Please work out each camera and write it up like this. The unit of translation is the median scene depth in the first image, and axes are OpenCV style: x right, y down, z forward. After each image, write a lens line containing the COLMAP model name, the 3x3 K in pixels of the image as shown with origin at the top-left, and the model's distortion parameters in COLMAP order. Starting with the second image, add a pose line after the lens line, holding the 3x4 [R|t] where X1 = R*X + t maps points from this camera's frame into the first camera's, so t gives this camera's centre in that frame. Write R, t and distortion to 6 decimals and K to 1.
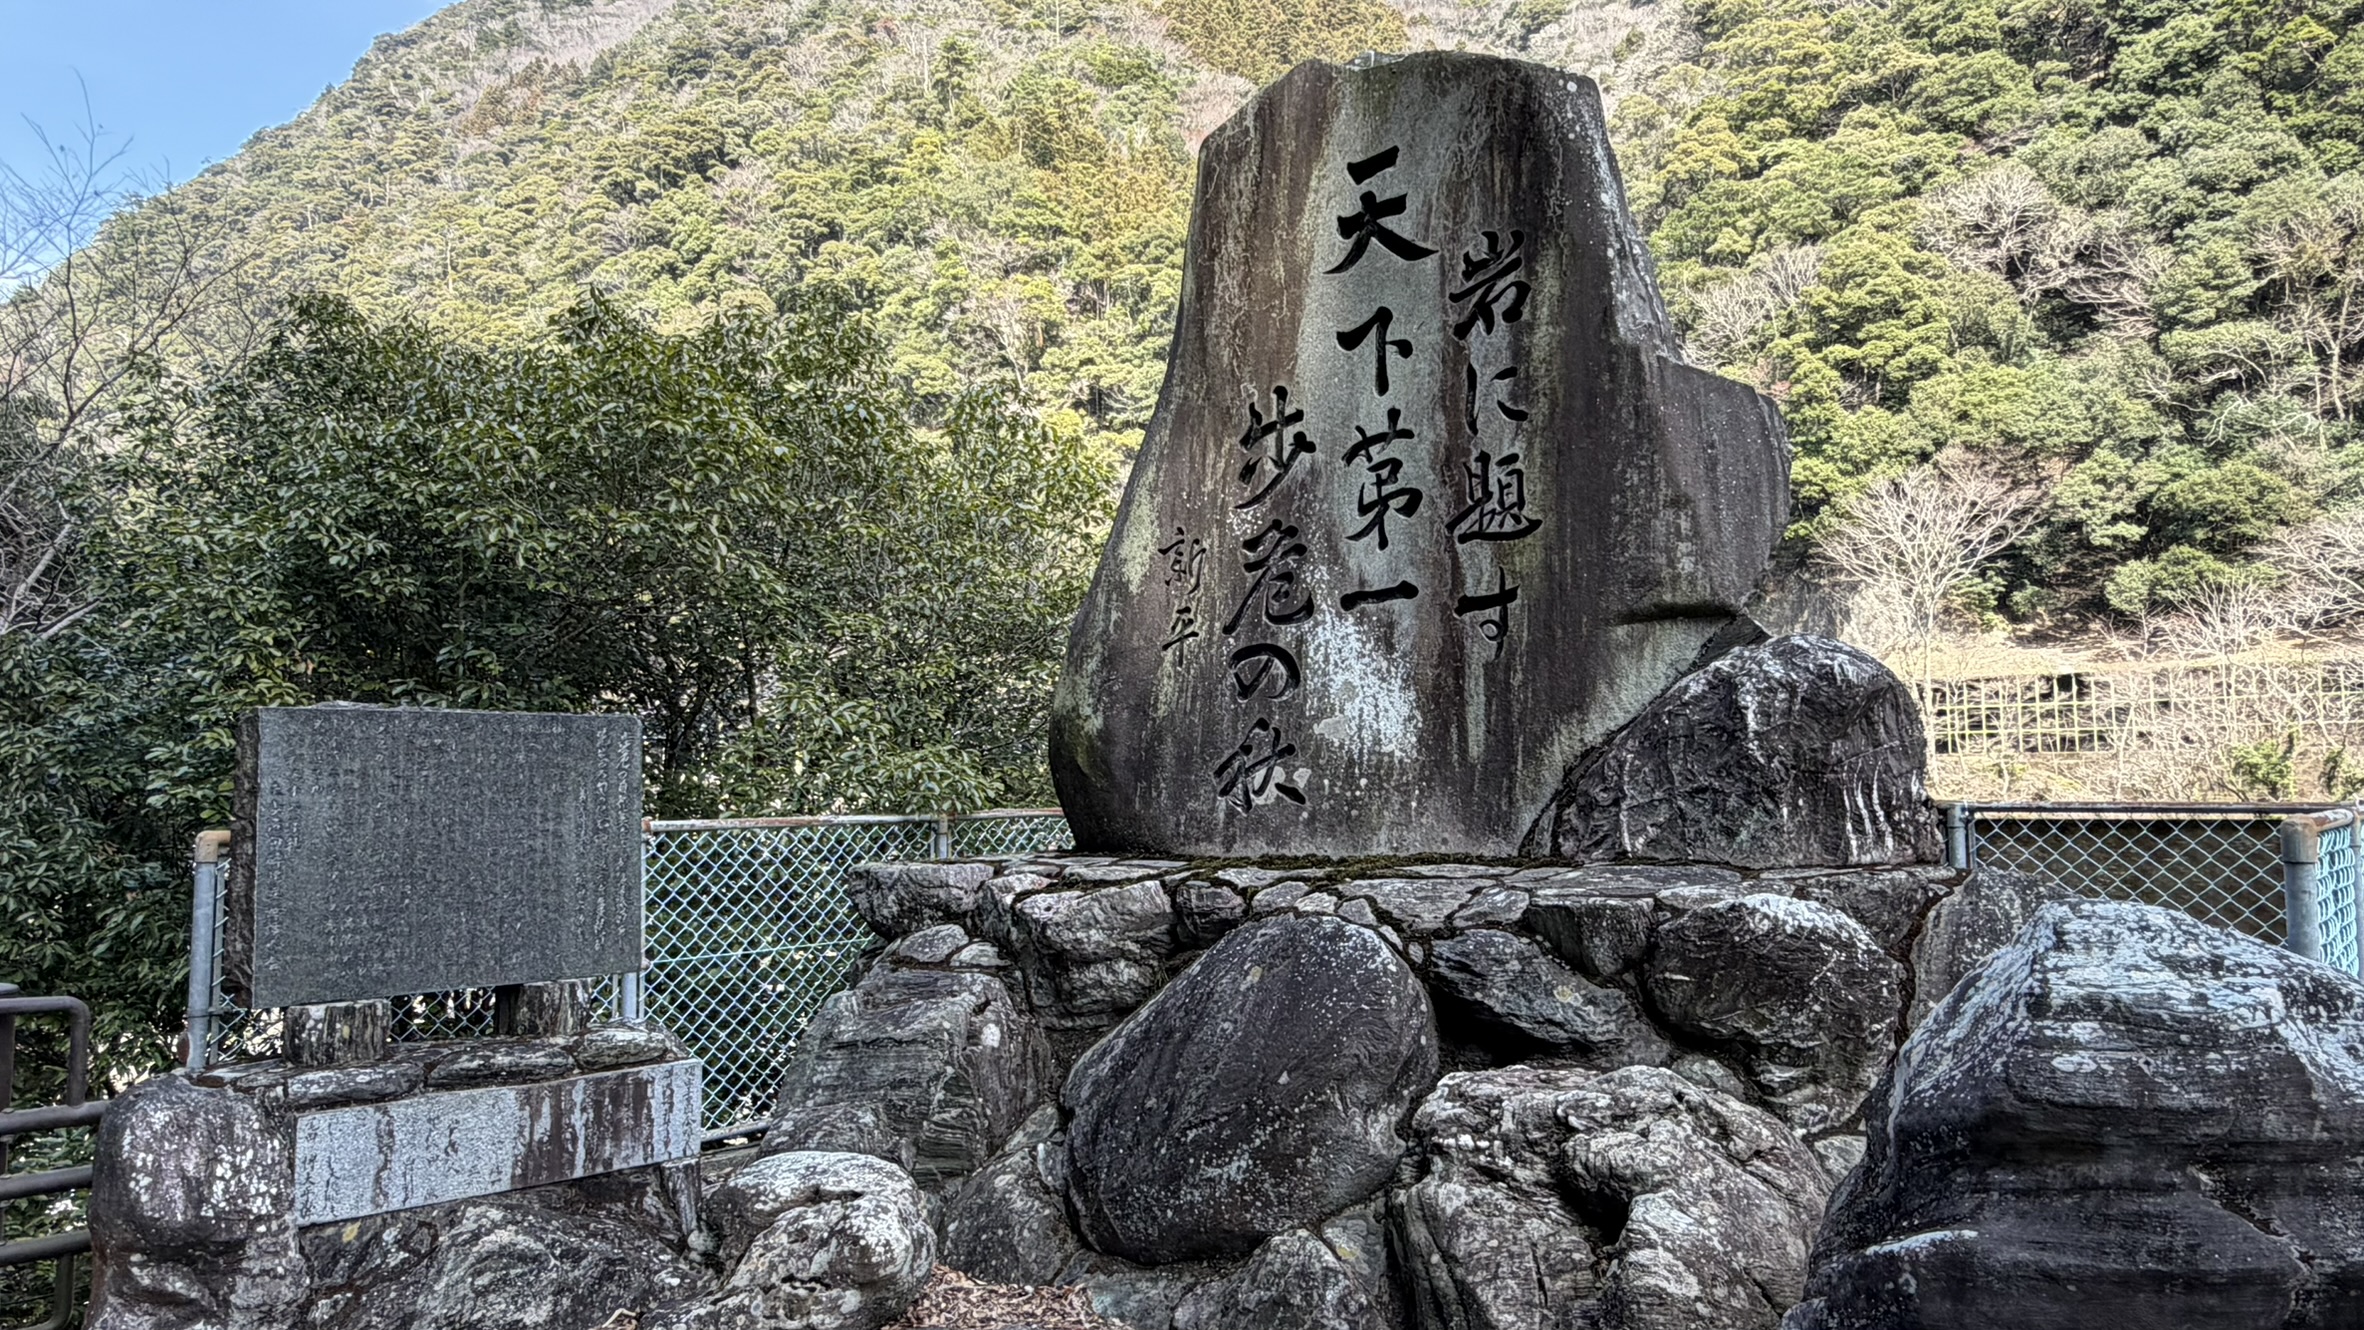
lens RADIAL K [[1635.6, 0, 1190.8], [0, 1635.6, 653.3], [0, 0, 1]] dist [0.005005, -0.003318]
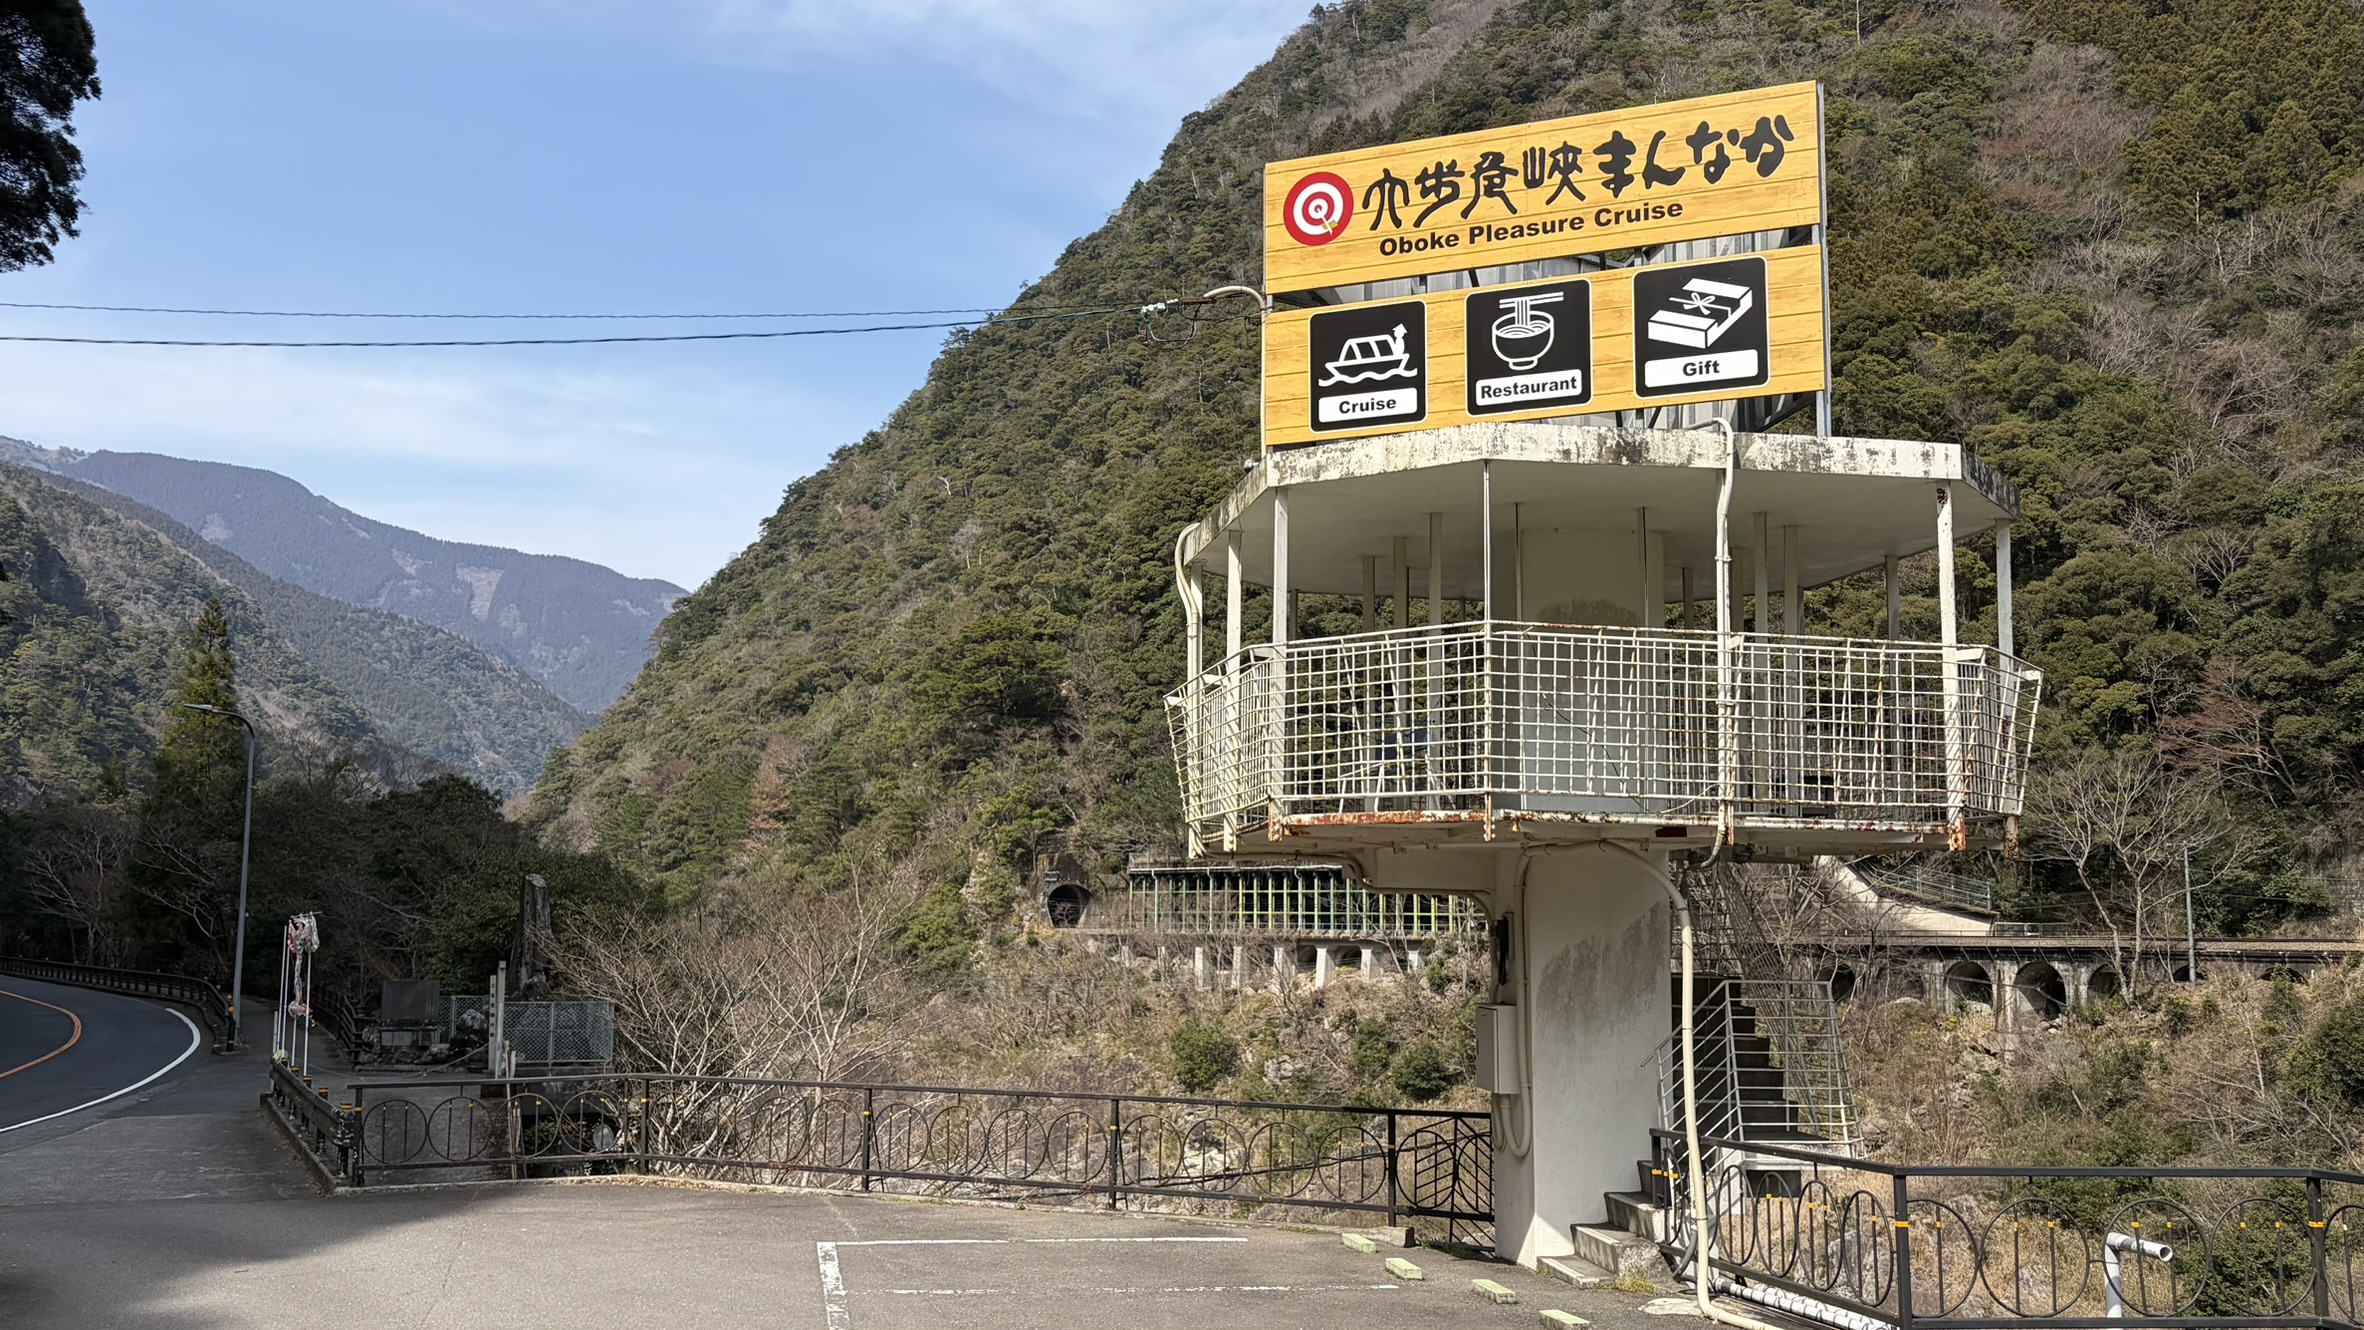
lens RADIAL K [[2122.2, 0, 1157.6], [0, 2122.2, 677.2], [0, 0, 1]] dist [0.053048, -0.052507]
pose [[0.873164, -0.039797, -0.485799, 6.535187], [0.020454, 0.998775, -0.045057, -0.748114], [0.486997, 0.029405, 0.872909, -5.234895]]
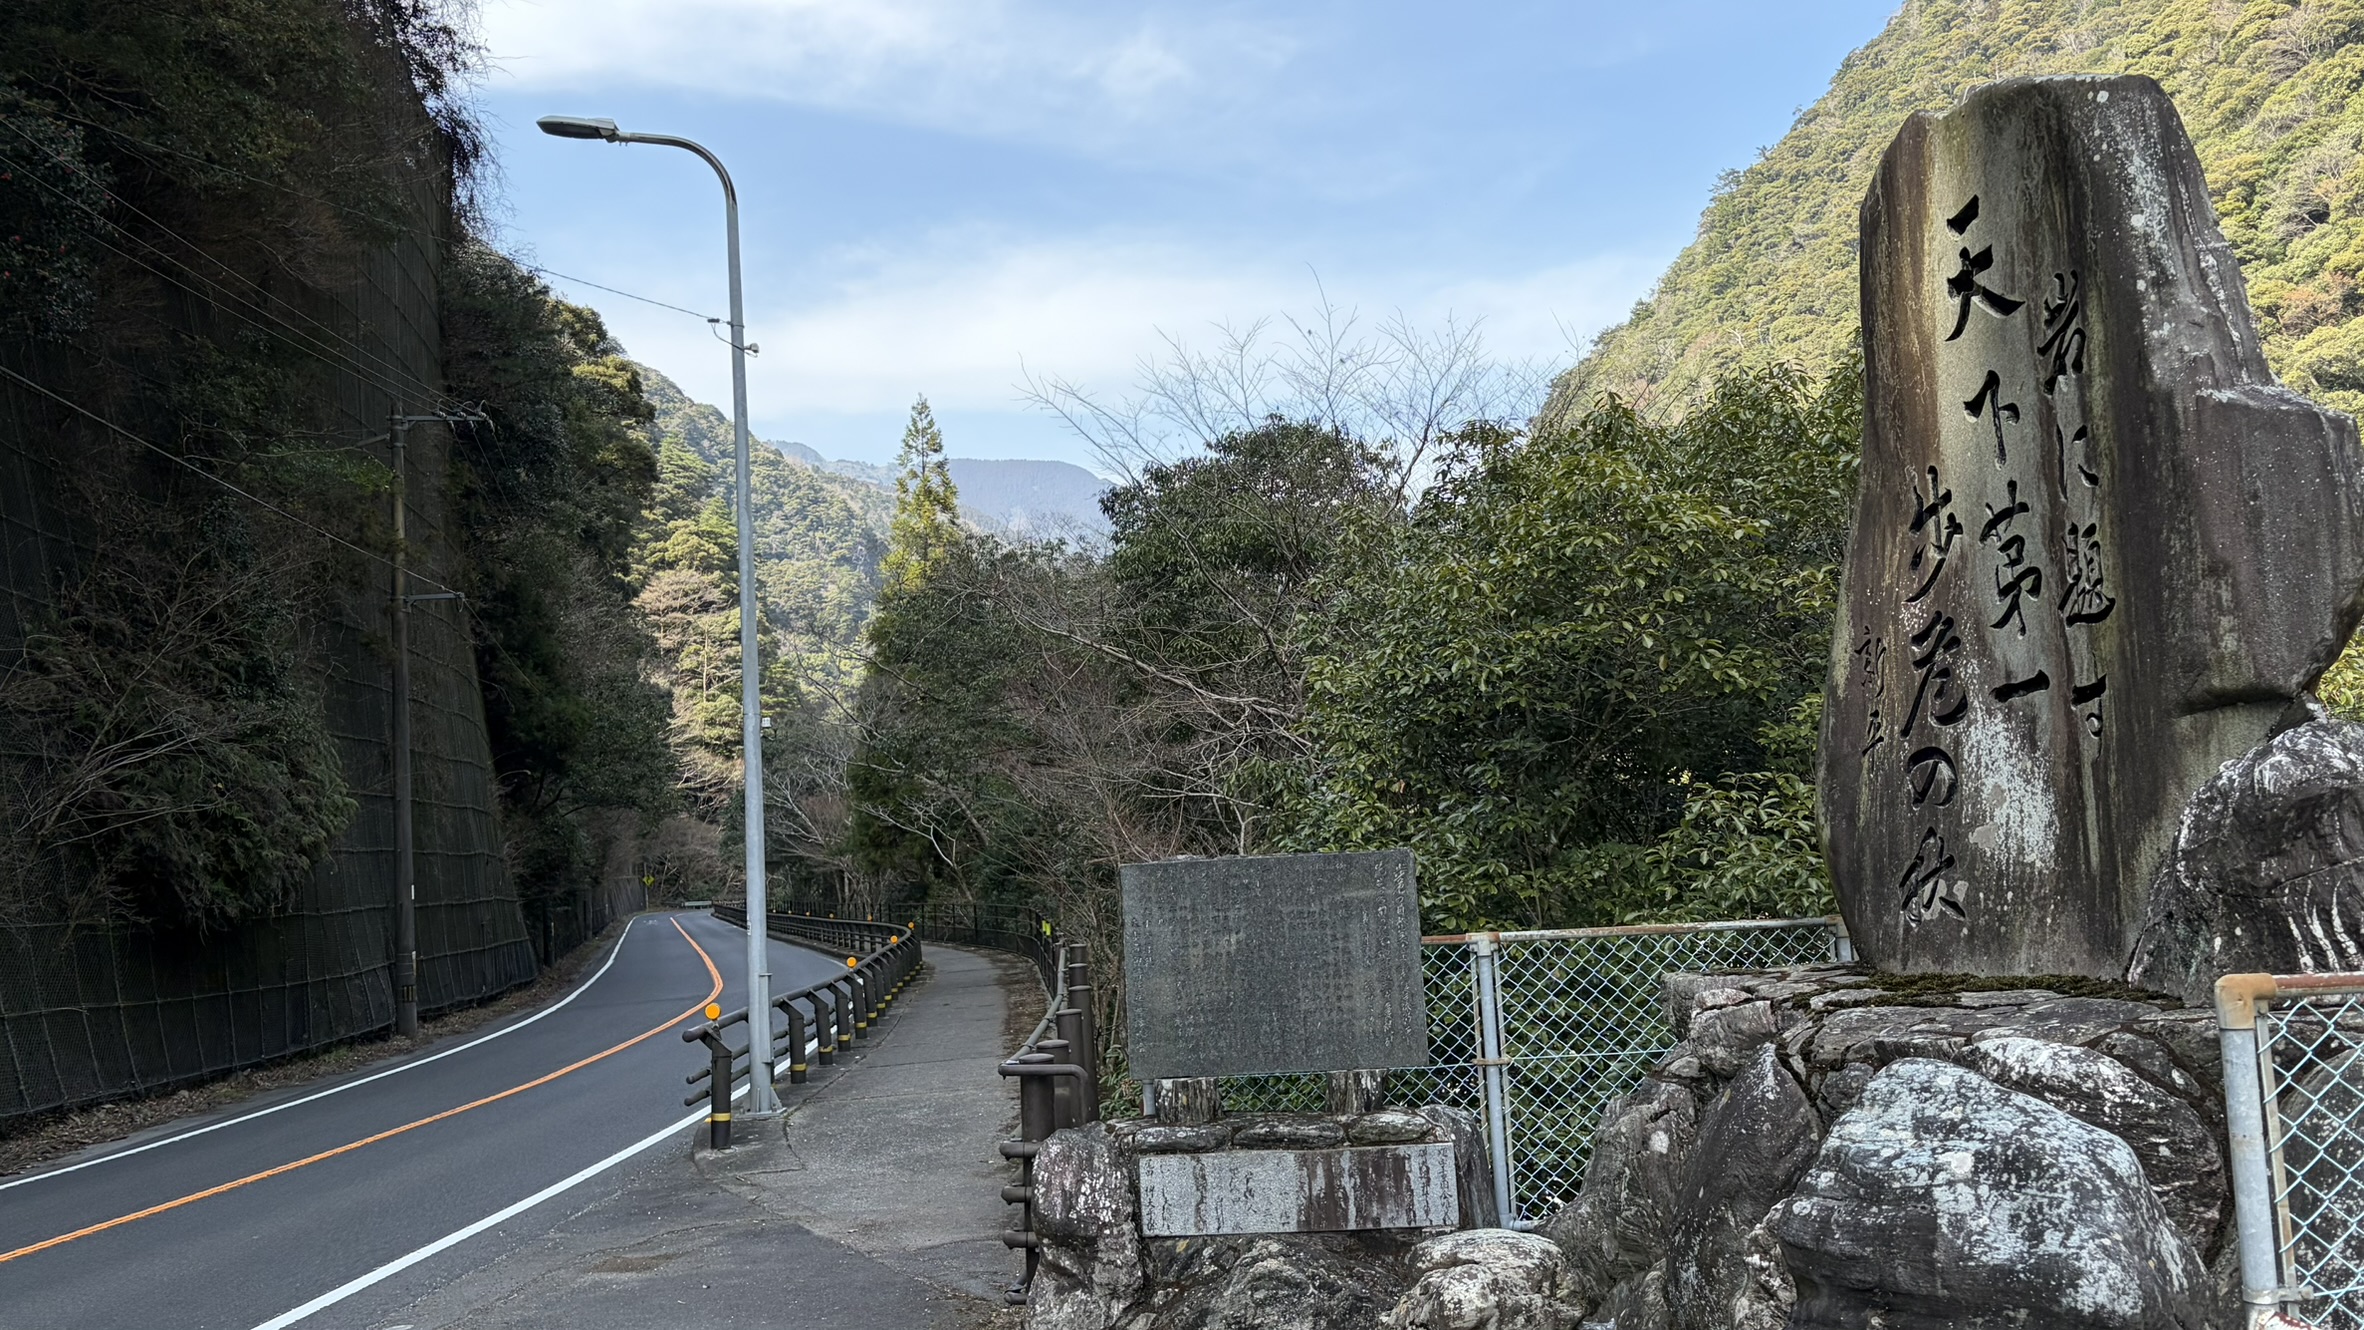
lens RADIAL K [[2122.2, 0, 1182.8], [0, 2122.2, 644.9], [0, 0, 1]] dist [0.053048, -0.052507]
pose [[0.650435, -0.104706, -0.752311, 0.738133], [0.105535, 0.993304, -0.047003, -0.054617], [0.752195, -0.048822, 0.657130, -0.130096]]
